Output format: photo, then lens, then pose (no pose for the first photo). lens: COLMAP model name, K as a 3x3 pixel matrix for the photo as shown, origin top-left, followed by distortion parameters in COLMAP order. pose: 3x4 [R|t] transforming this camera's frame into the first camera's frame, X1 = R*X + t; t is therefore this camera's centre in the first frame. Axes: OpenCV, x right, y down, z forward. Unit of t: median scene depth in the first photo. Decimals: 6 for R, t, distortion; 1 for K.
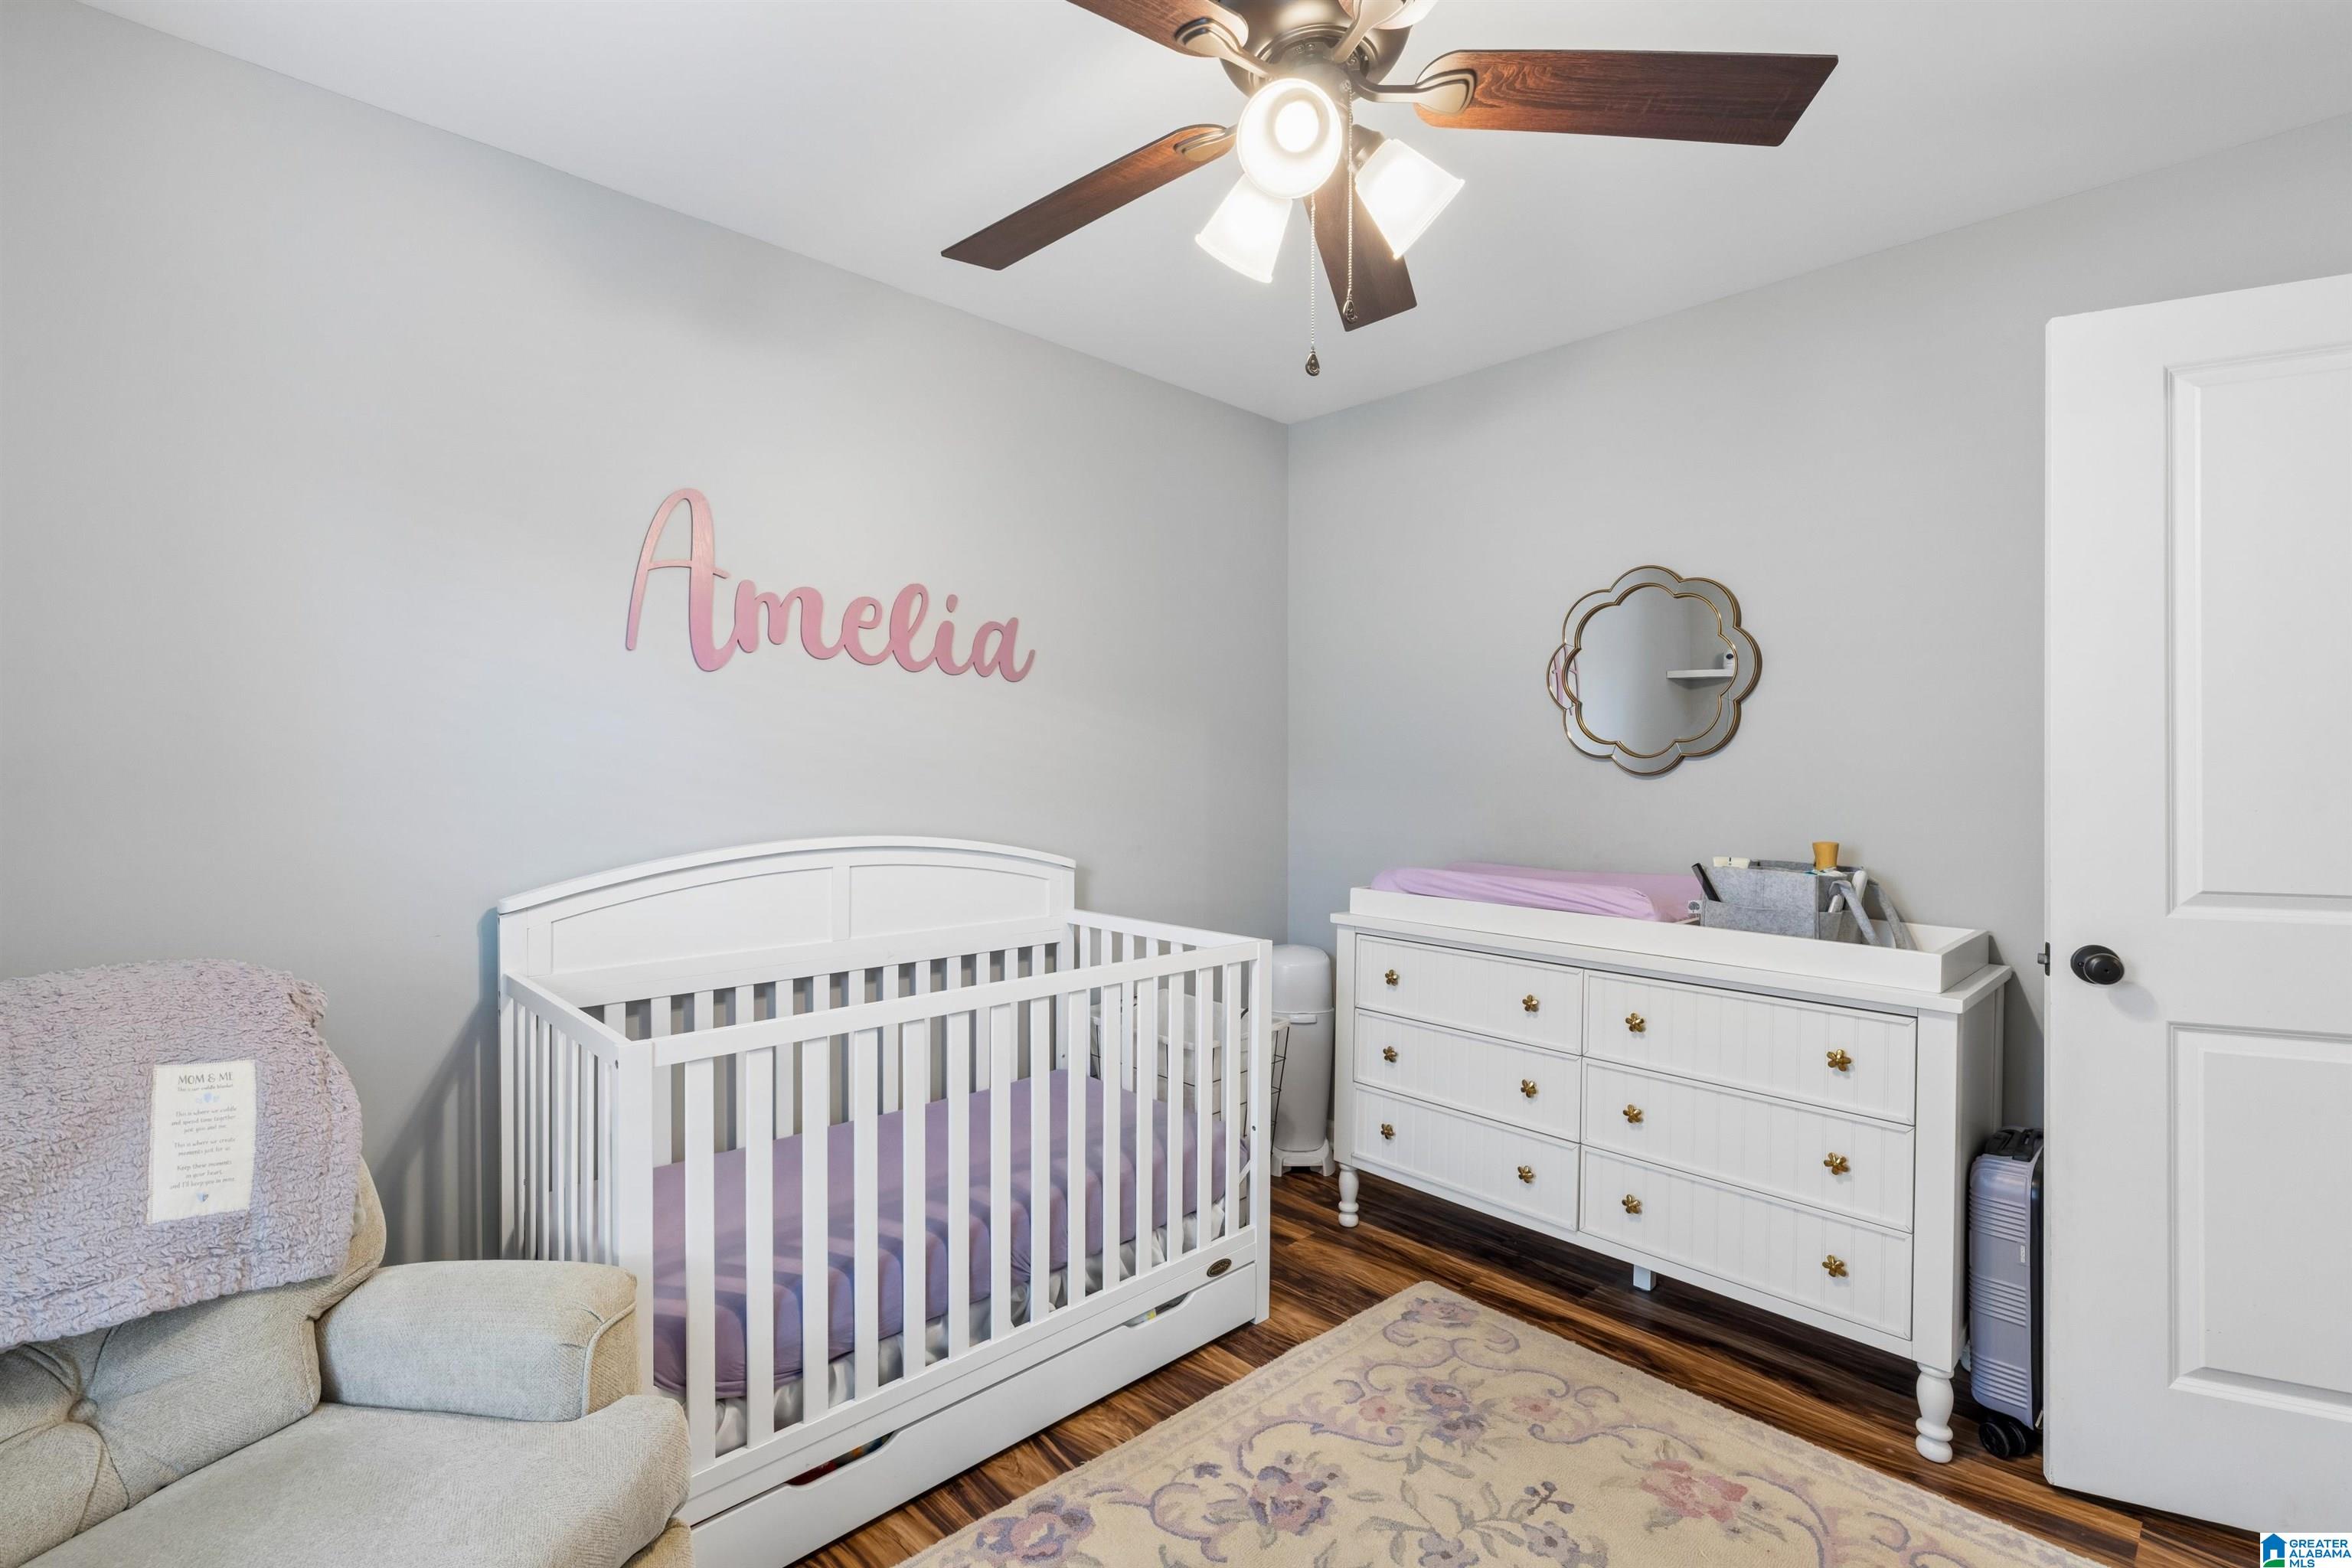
lens RADIAL K [[1062.3, 0, 1182.0], [0, 1062.3, 785.1], [0, 0, 1]] dist [-0.003377, 0.000051]
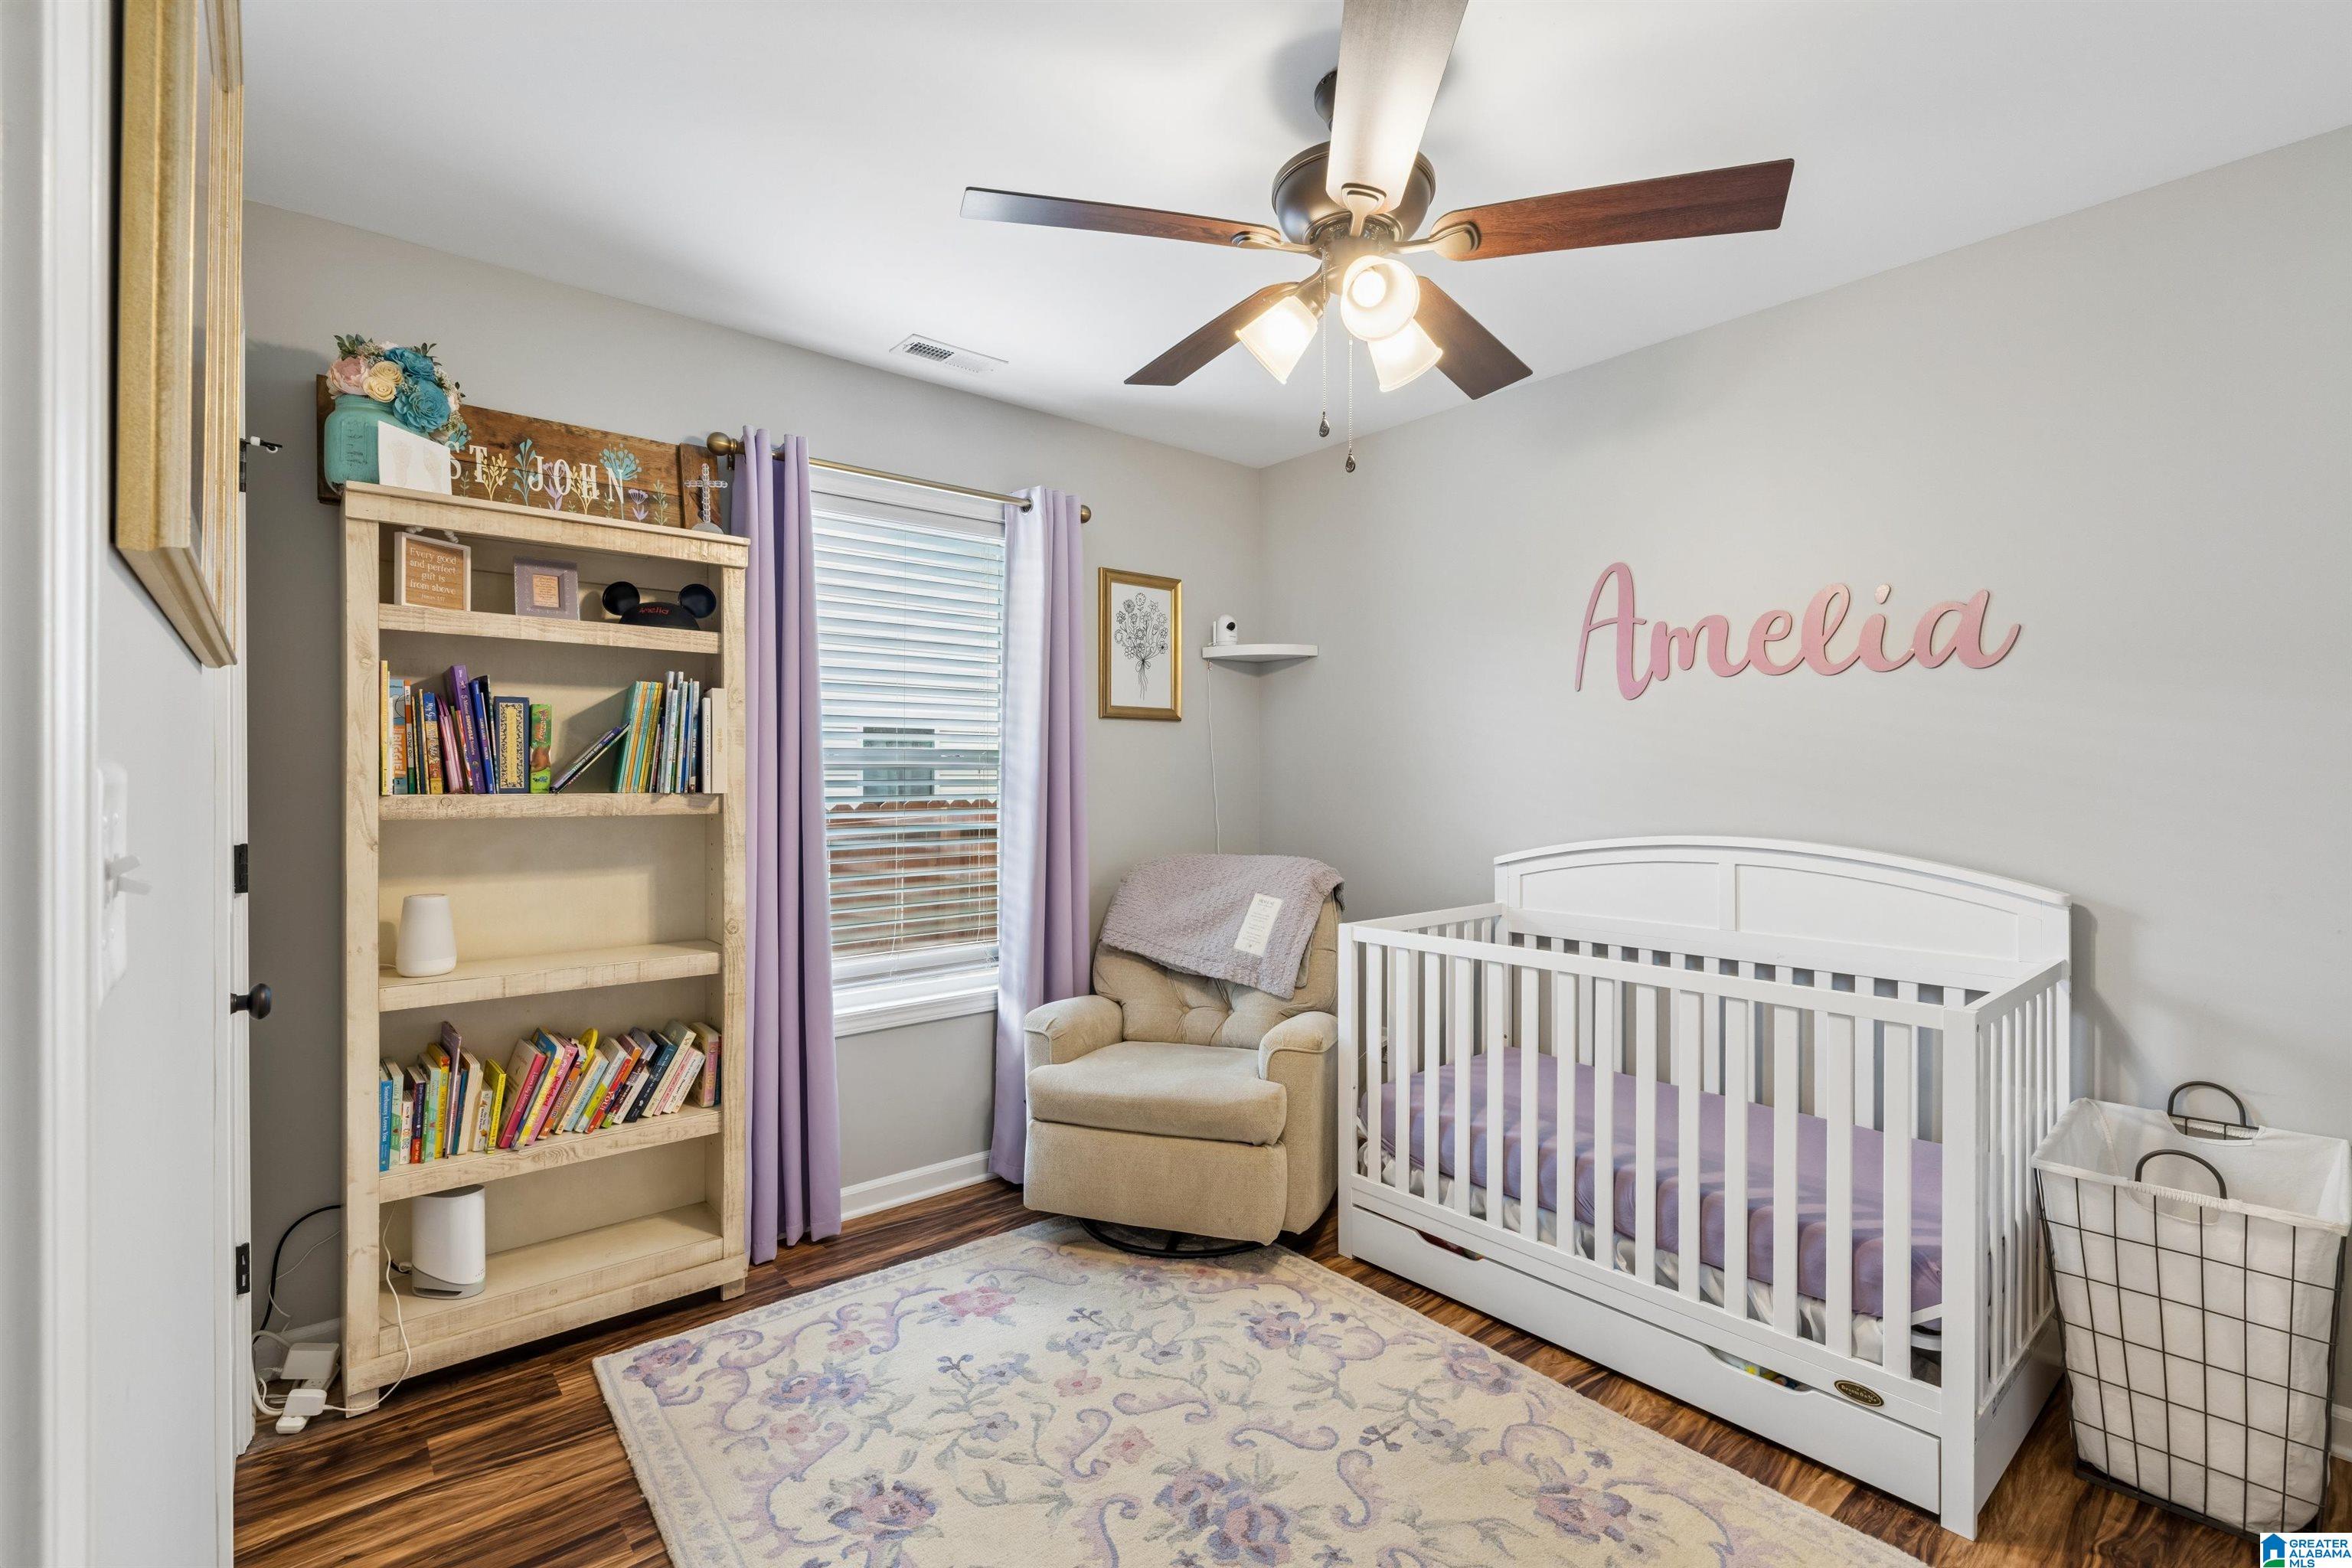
lens RADIAL K [[1062.3, 0, 1182.5], [0, 1062.3, 769.9], [0, 0, 1]] dist [-0.003377, 0.000051]
pose [[-0.055897, 0.003049, -0.998432, 0.895943], [-0.006709, 0.999972, 0.003429, -0.021857], [0.998414, 0.006890, -0.055875, 0.539525]]
